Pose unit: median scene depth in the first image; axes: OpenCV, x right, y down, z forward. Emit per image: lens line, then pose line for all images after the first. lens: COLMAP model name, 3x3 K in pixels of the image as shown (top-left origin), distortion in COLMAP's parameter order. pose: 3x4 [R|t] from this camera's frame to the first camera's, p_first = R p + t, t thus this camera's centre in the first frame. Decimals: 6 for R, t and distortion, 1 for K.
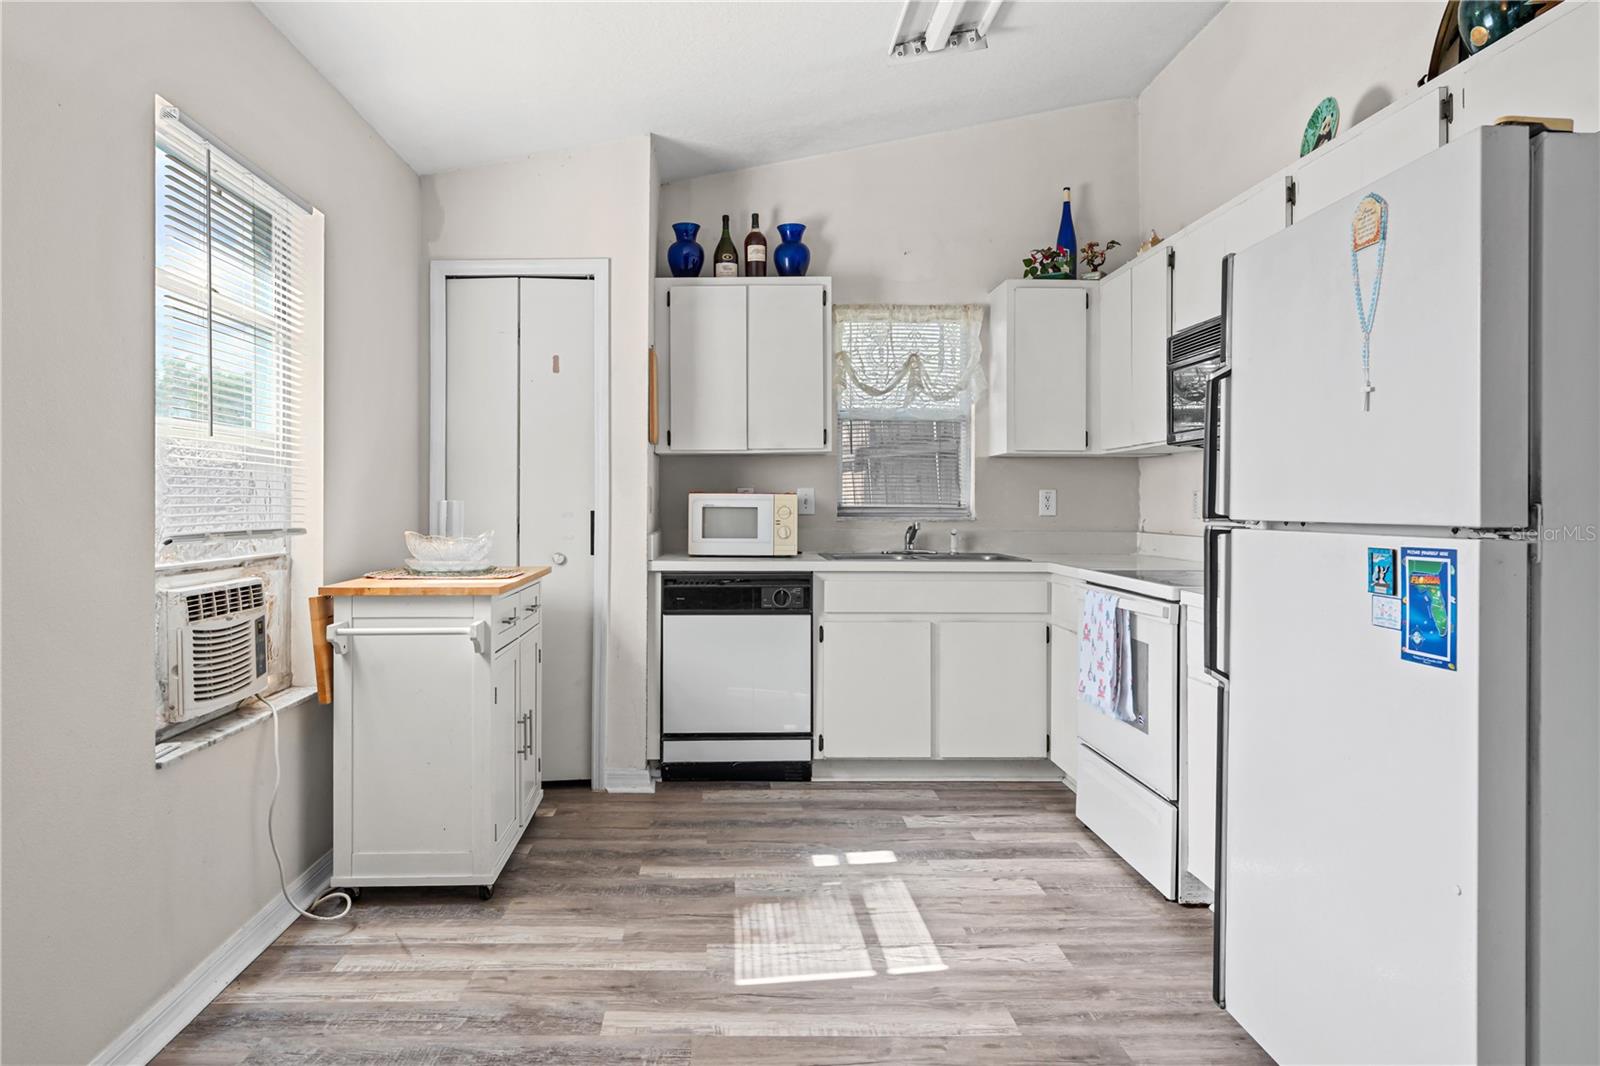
lens RADIAL K [[1077.1, 0, 795.0], [0, 1077.1, 499.5], [0, 0, 1]] dist [0.005291, 0.002473]
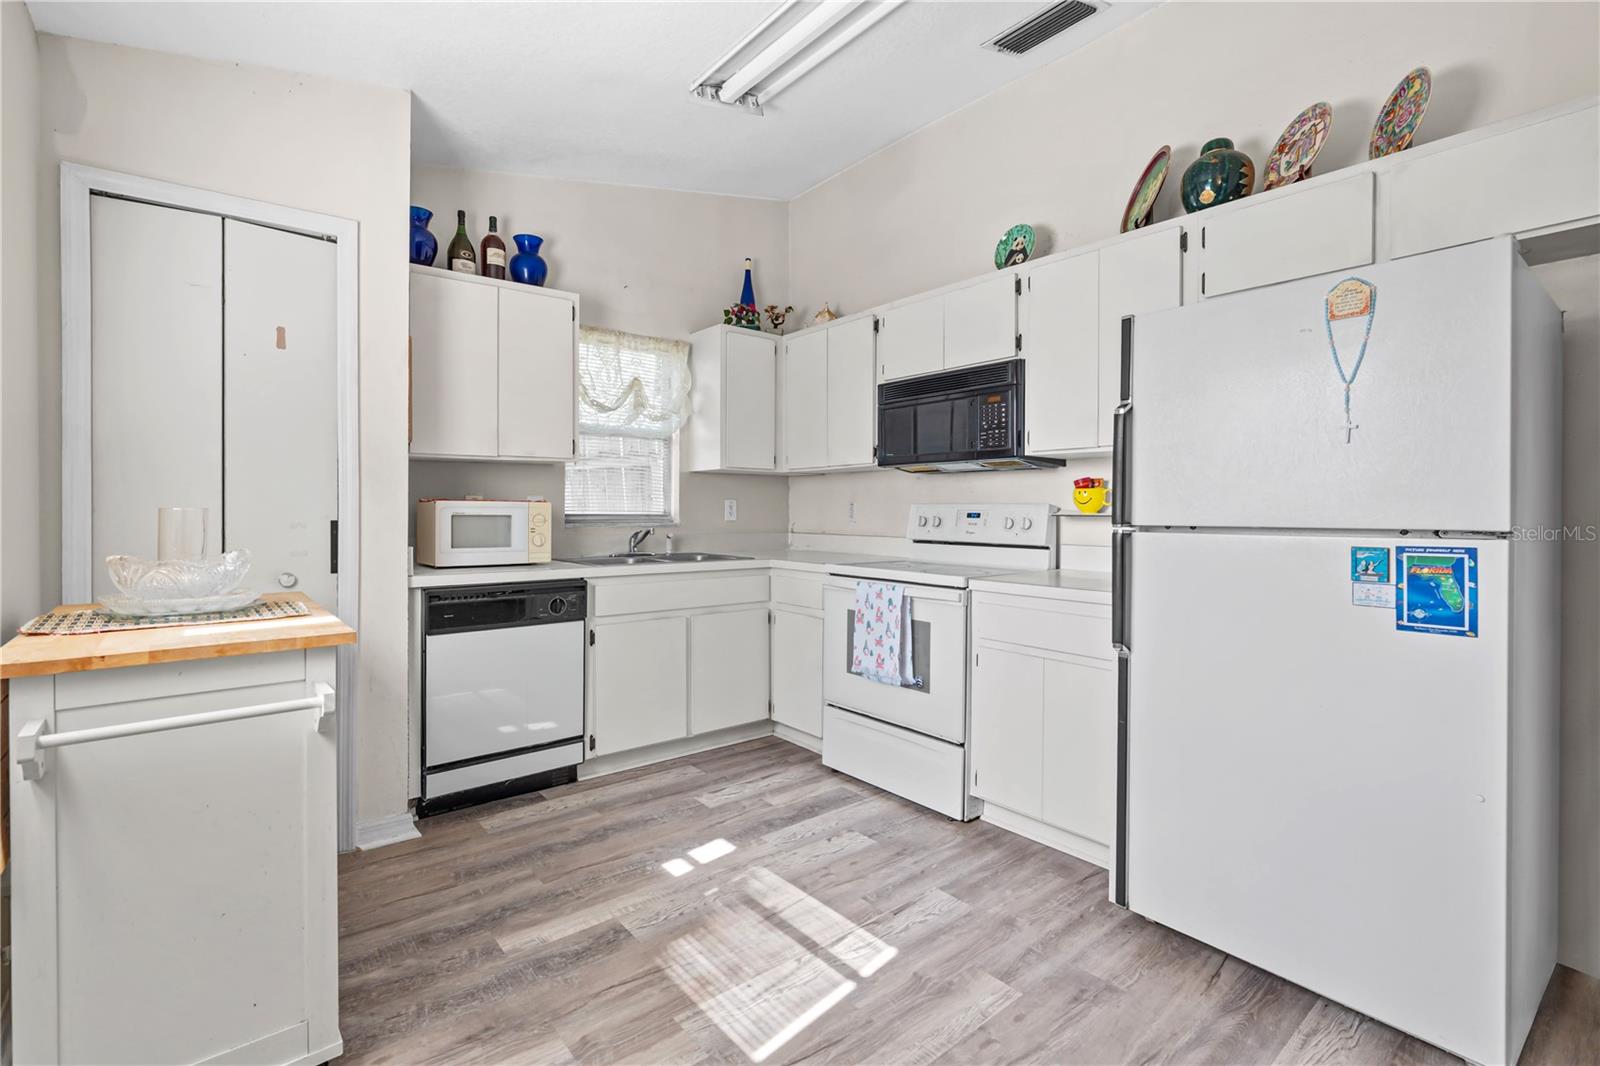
lens RADIAL K [[729.8, 0, 813.5], [0, 729.8, 516.9], [0, 0, 1]] dist [-0.004236, 0.001089]
pose [[0.784385, -0.005538, 0.620249, -0.273226], [-0.002860, 0.999917, 0.012544, -0.000550], [-0.620267, -0.011613, 0.784305, 0.362507]]
